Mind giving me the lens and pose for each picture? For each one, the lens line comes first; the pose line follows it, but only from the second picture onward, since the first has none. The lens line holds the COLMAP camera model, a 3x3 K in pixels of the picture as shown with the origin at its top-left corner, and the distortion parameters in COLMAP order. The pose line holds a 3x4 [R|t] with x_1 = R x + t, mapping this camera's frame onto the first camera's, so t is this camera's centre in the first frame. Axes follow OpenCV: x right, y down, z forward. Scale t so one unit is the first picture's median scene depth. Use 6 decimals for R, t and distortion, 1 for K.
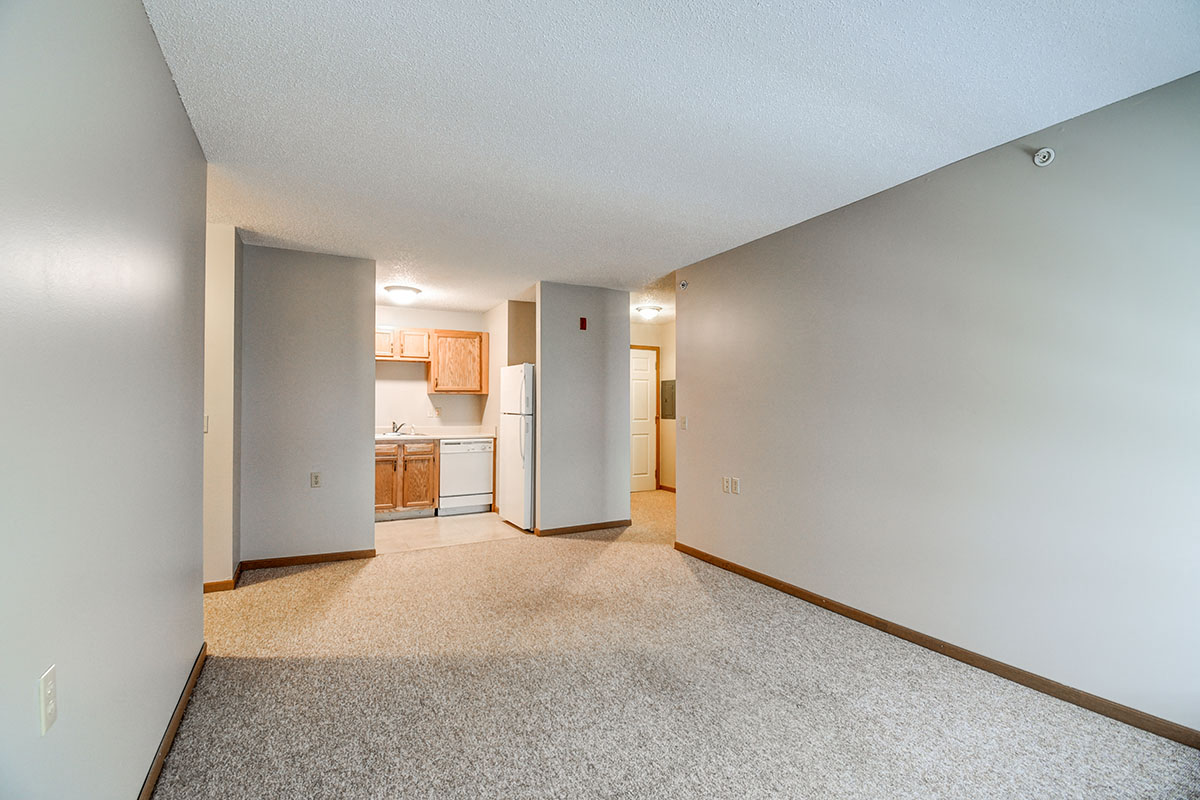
lens RADIAL K [[532.4, 0, 600.3], [0, 532.4, 403.2], [0, 0, 1]] dist [-0.001594, -0.000178]
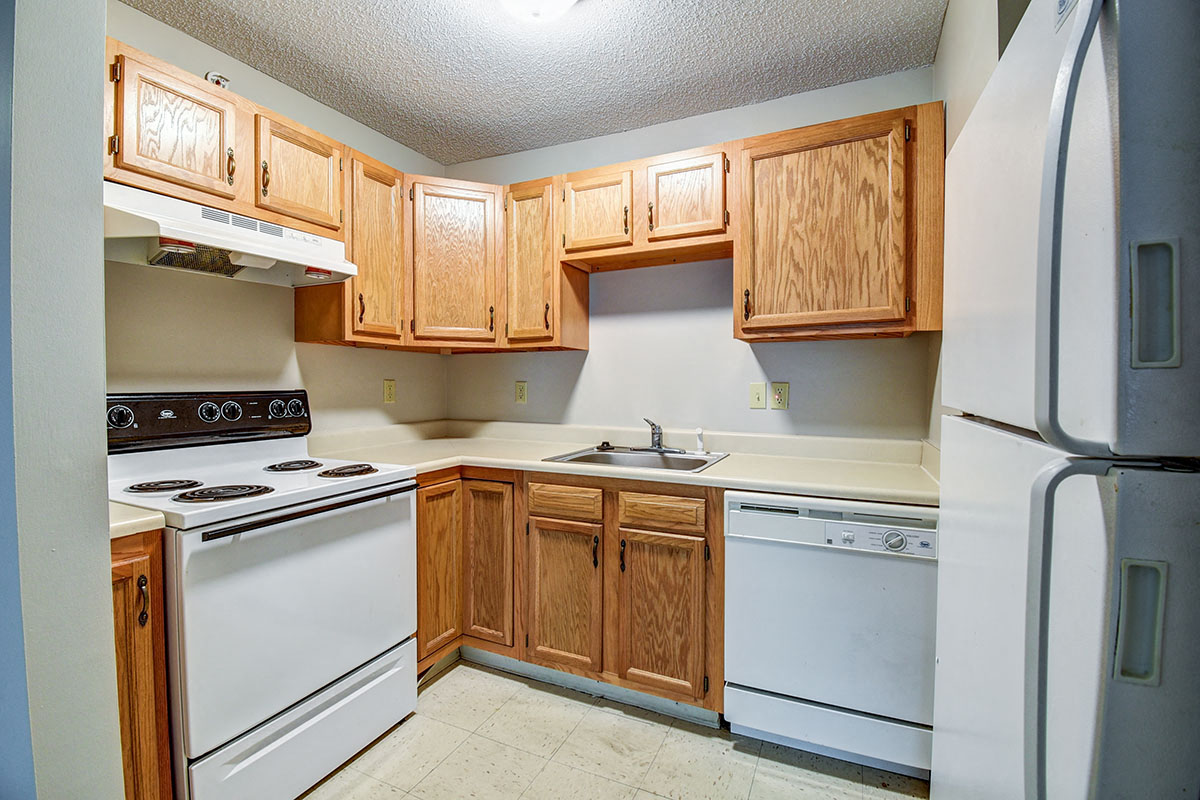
lens RADIAL K [[532.4, 0, 598.3], [0, 532.4, 395.4], [0, 0, 1]] dist [-0.001594, -0.000178]
pose [[0.595342, 0.011091, -0.803396, -0.101471], [0.010121, 0.999722, 0.021301, 0.008891], [0.803409, -0.020813, 0.595064, 0.730634]]
